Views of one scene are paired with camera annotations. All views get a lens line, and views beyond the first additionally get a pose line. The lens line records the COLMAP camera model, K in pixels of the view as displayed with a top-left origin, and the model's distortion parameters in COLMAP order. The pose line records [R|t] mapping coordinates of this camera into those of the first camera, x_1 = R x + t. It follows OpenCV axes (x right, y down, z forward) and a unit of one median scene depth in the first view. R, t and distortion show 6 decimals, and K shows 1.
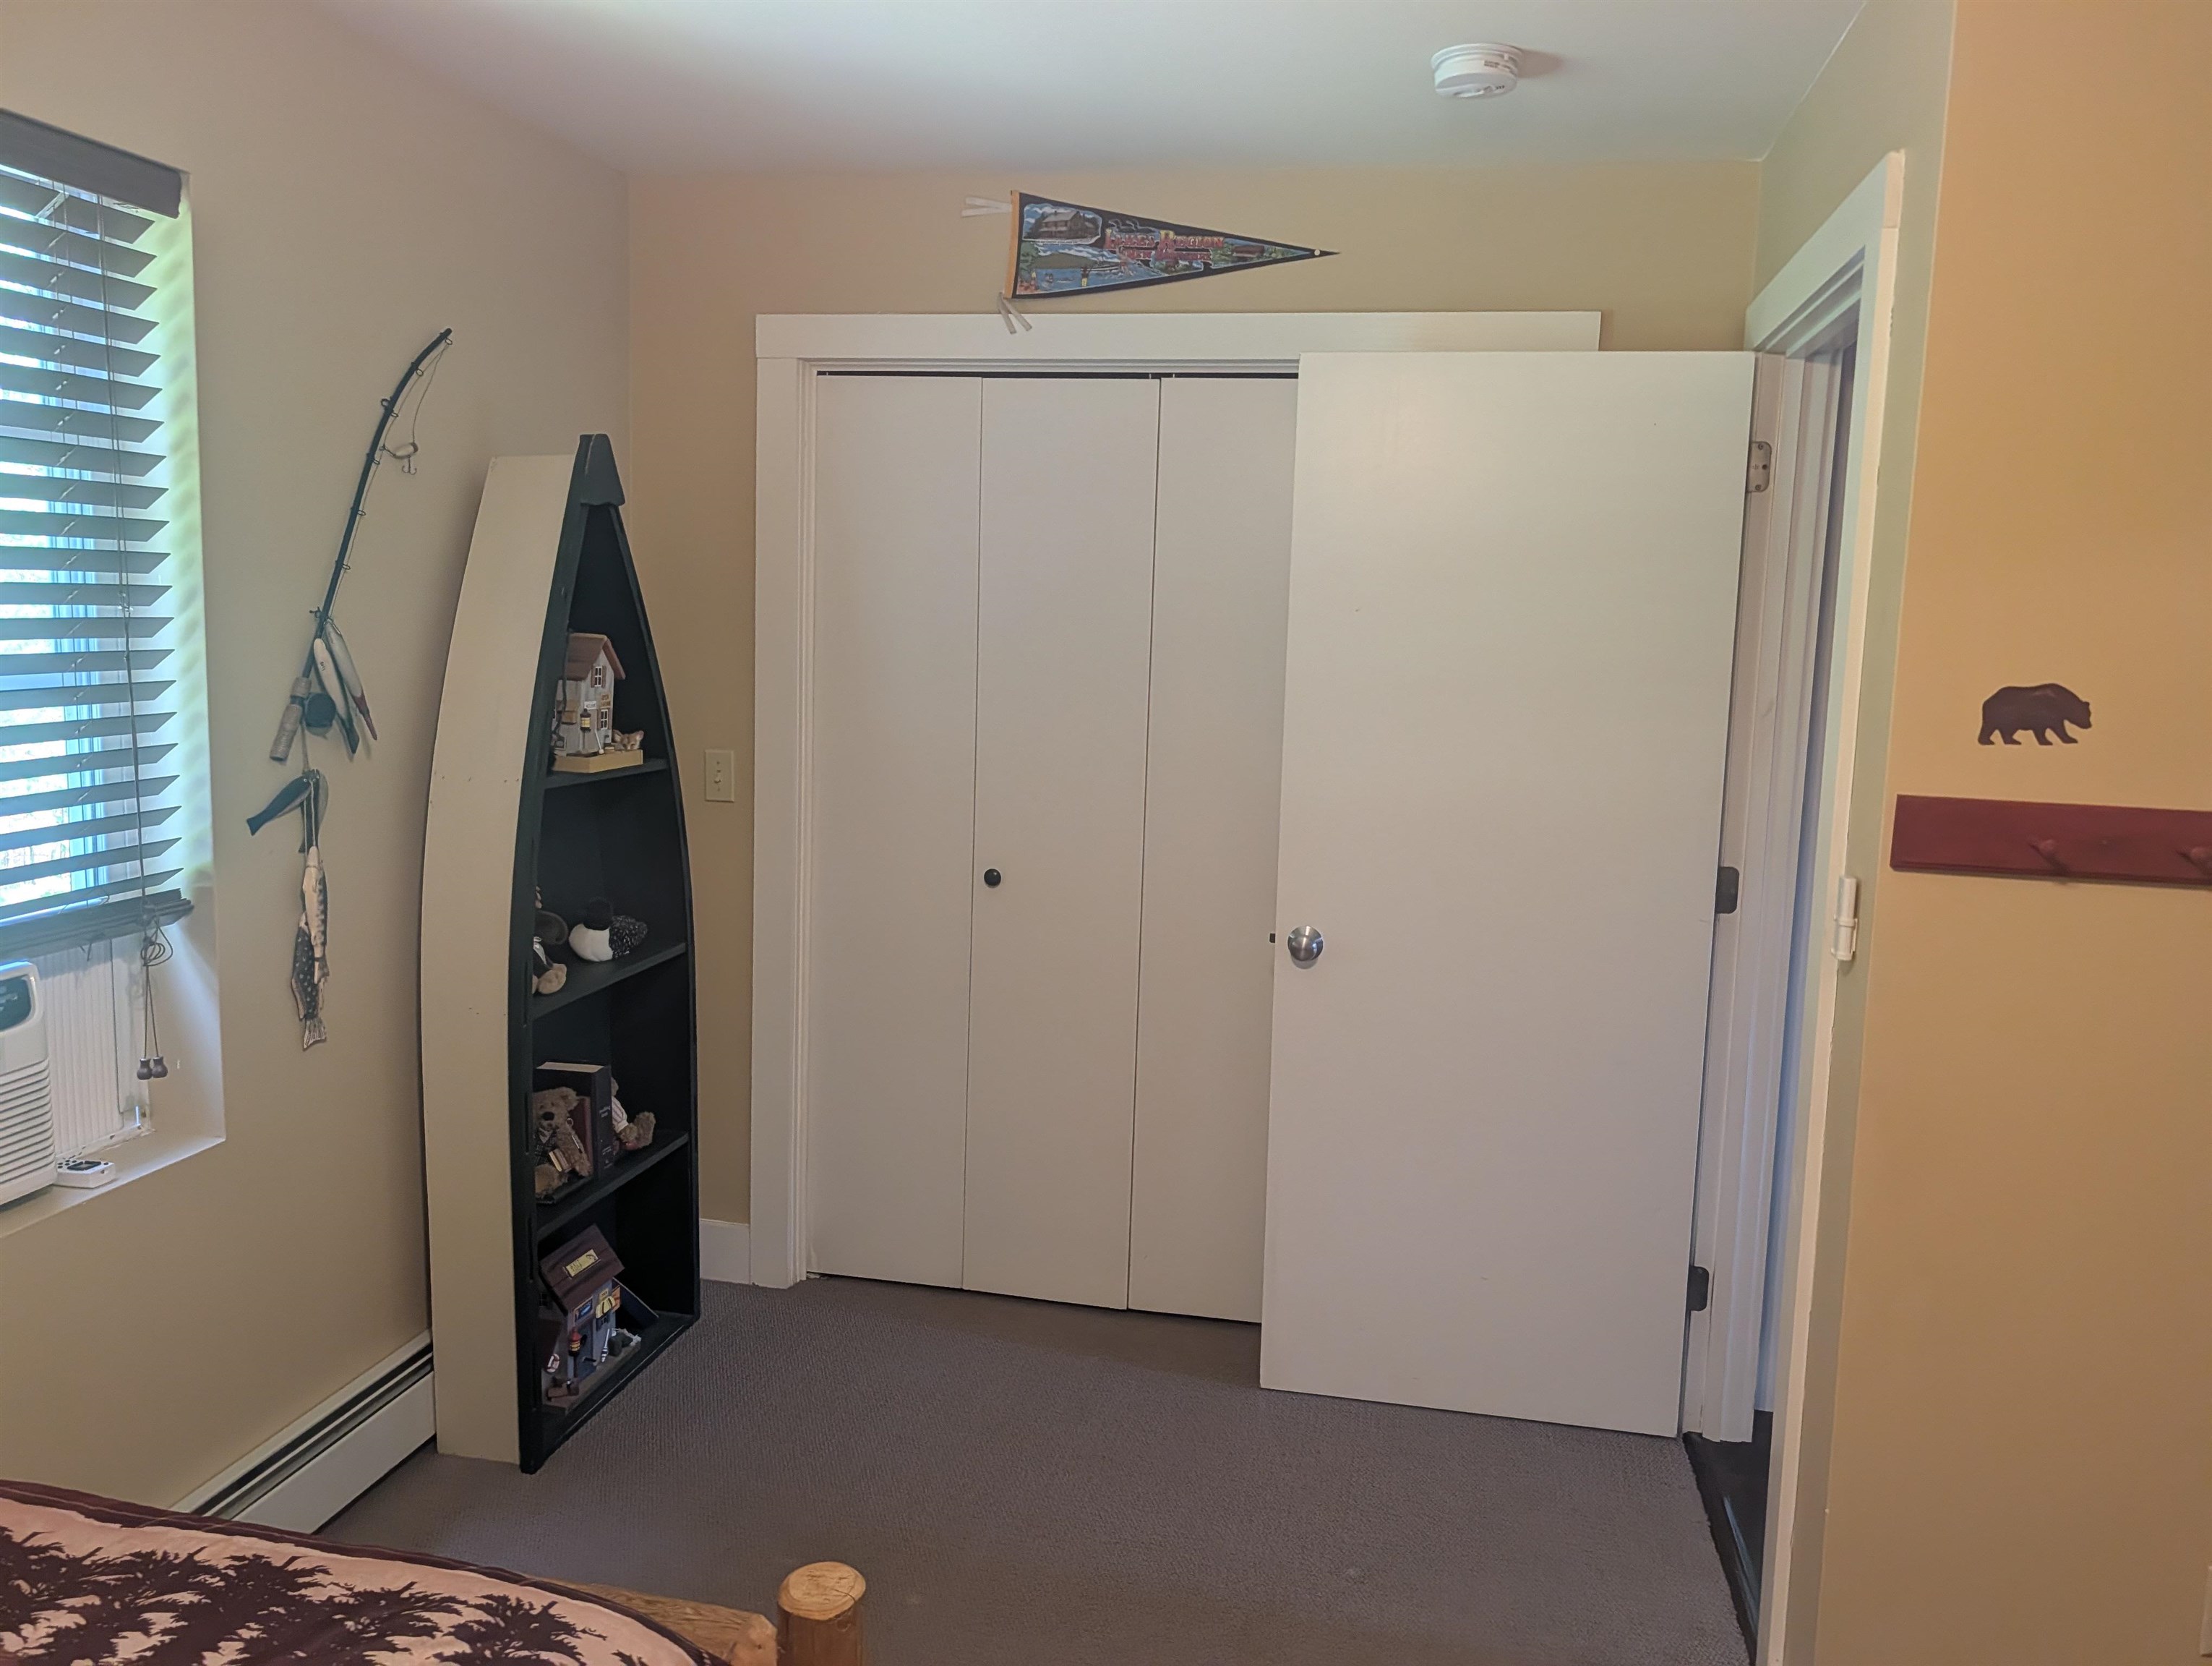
lens RADIAL K [[1589.0, 0, 1105.8], [0, 1589.0, 831.4], [0, 0, 1]] dist [0.019242, -0.020515]
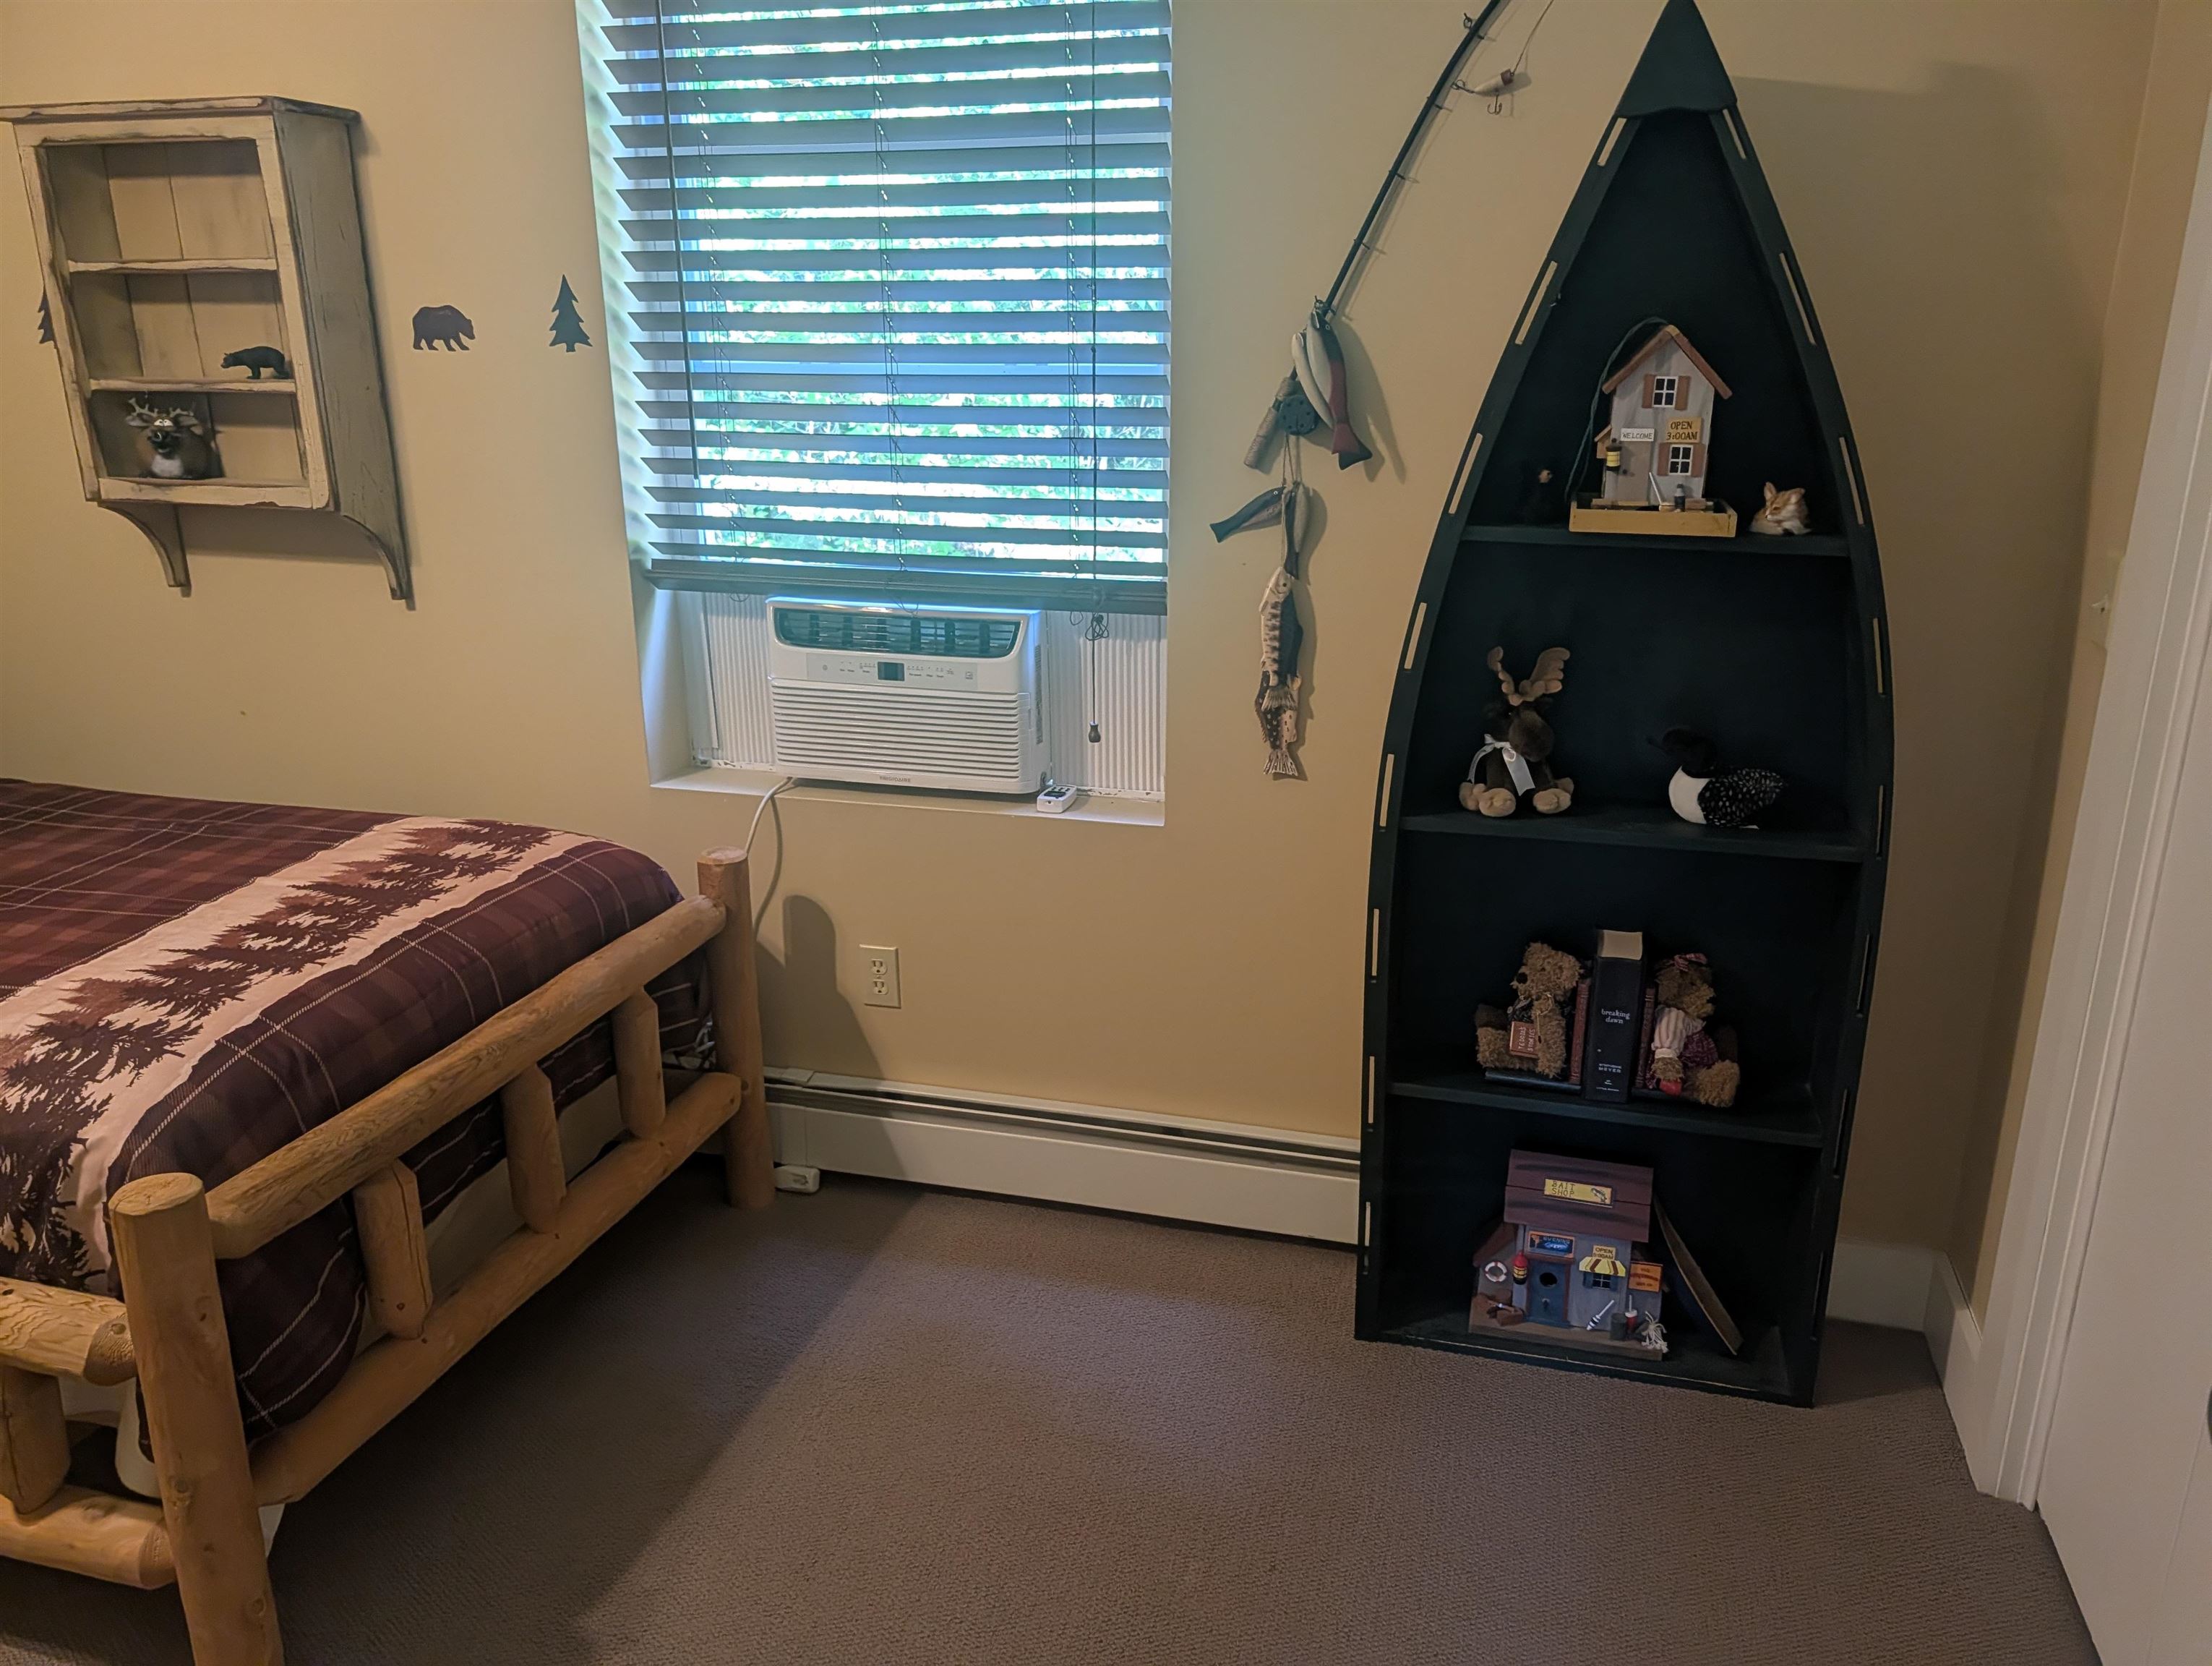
lens RADIAL K [[1589.0, 0, 1120.7], [0, 1589.0, 831.6], [0, 0, 1]] dist [0.019242, -0.020515]
pose [[-0.059310, 0.274215, -0.959838, 0.383878], [-0.135310, 0.950448, 0.279893, -0.078436], [0.989027, 0.146476, -0.019267, 0.816987]]
